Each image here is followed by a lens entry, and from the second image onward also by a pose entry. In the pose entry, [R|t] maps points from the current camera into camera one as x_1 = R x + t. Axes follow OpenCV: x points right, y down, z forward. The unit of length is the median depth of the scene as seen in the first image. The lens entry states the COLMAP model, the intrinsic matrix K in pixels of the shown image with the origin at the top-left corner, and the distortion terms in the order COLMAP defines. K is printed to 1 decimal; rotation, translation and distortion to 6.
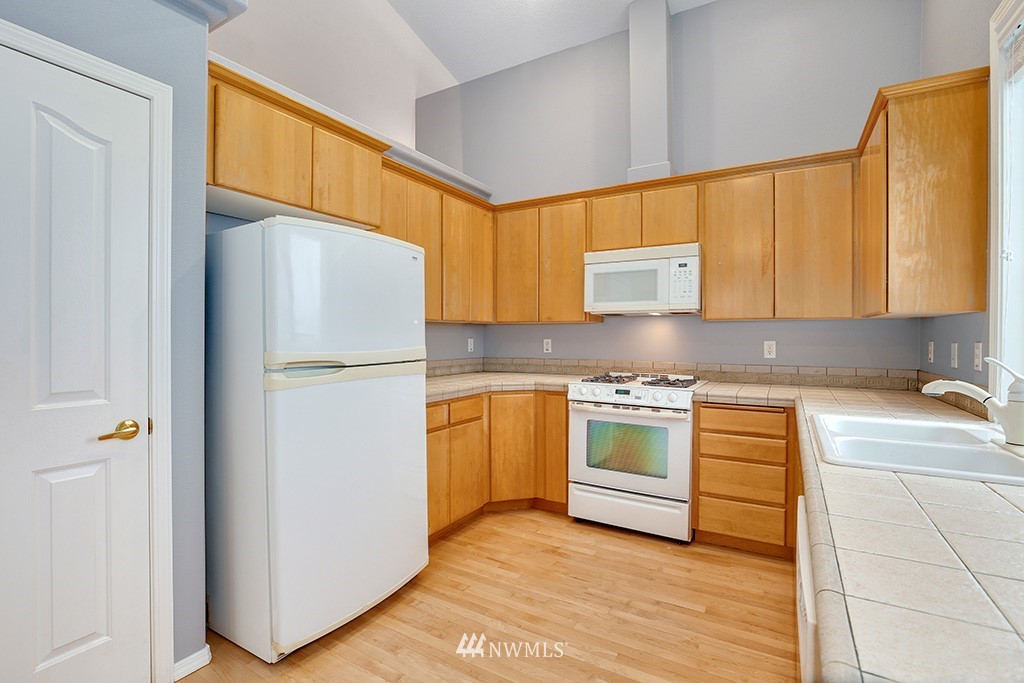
lens RADIAL K [[471.9, 0, 506.1], [0, 471.9, 340.5], [0, 0, 1]] dist [-0.037159, 0.007175]
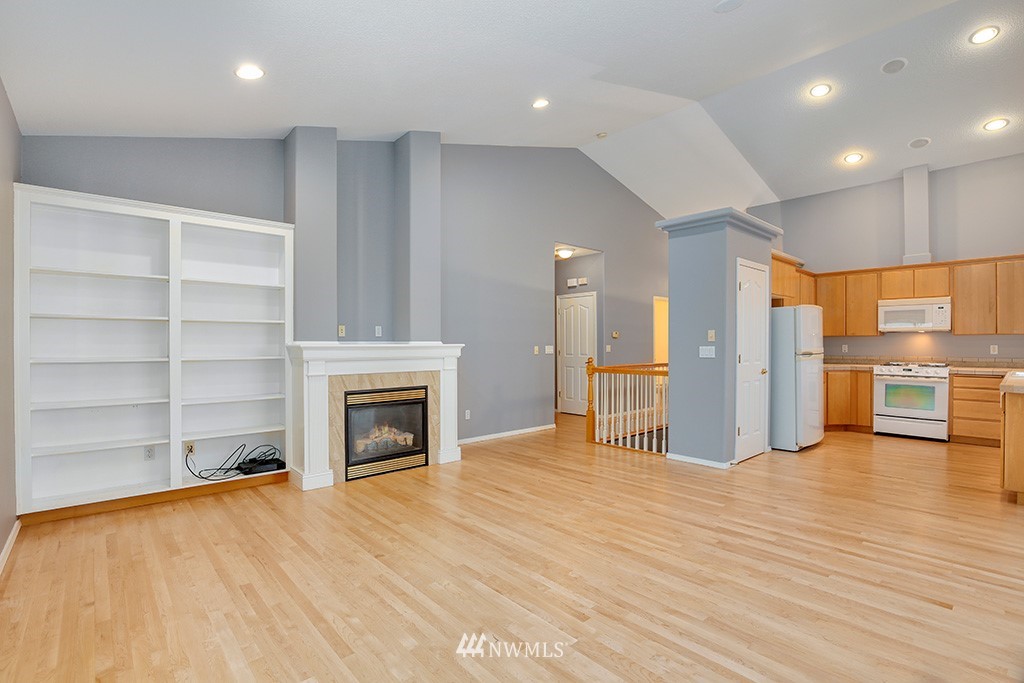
lens RADIAL K [[473.6, 0, 507.3], [0, 473.6, 345.9], [0, 0, 1]] dist [-0.037724, 0.007136]
pose [[0.952720, -0.002789, -0.303838, -0.795277], [0.001857, 0.999993, -0.003358, 0.006699], [0.303846, 0.002635, 0.952718, -1.447971]]
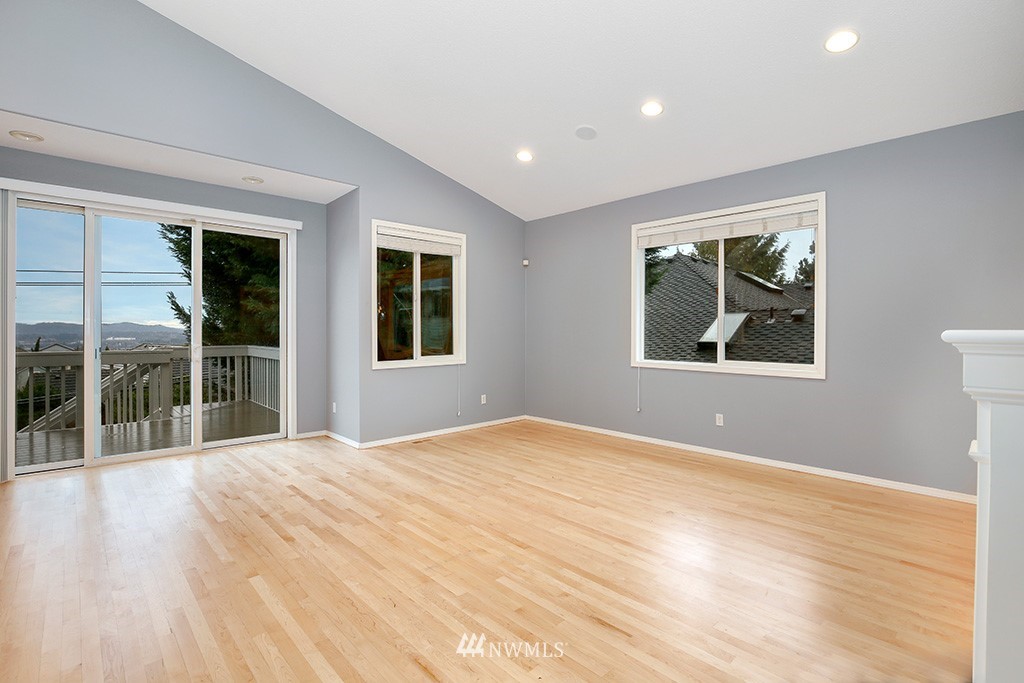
lens RADIAL K [[478.8, 0, 509.7], [0, 478.8, 344.7], [0, 0, 1]] dist [-0.028529, 0.009270]
pose [[-0.961701, -0.009533, 0.273933, -1.257101], [0.000017, 0.999393, 0.034838, -0.007430], [-0.274099, 0.033509, -0.961118, 0.484752]]
